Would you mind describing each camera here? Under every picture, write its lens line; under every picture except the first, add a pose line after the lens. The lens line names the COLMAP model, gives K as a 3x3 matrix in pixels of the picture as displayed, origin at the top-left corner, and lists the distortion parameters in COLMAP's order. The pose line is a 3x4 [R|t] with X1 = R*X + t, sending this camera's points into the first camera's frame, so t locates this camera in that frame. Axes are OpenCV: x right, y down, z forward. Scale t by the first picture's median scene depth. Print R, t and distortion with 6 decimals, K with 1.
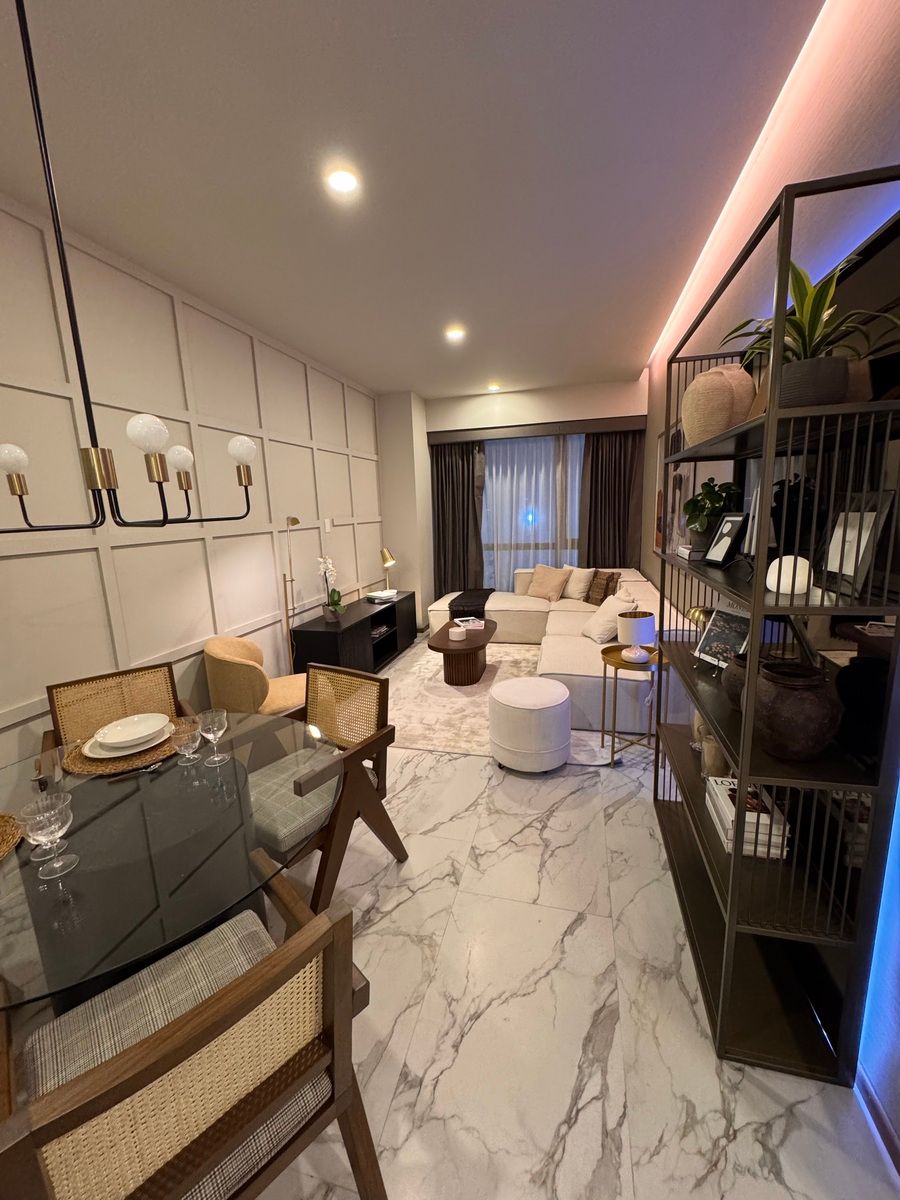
lens RADIAL K [[479.1, 0, 450.7], [0, 479.1, 597.1], [0, 0, 1]] dist [-0.003665, 0.000531]
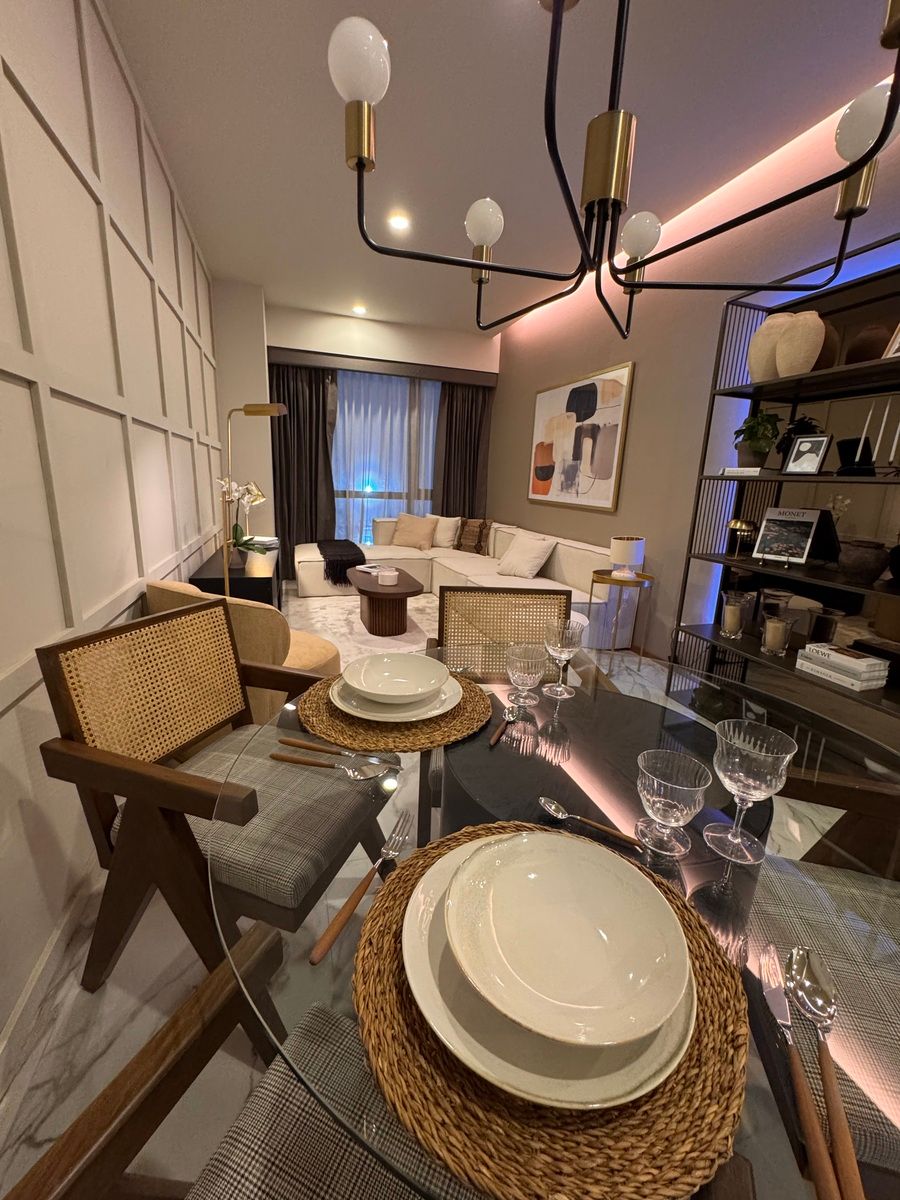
lens RADIAL K [[480.0, 0, 450.0], [0, 480.0, 600.0], [0, 0, 1]] dist [-0.000445, 0.000110]
pose [[0.838286, -0.063947, 0.541467, -0.285554], [0.030237, 0.997022, 0.070936, 0.043150], [-0.544391, -0.043092, 0.837724, 0.139643]]
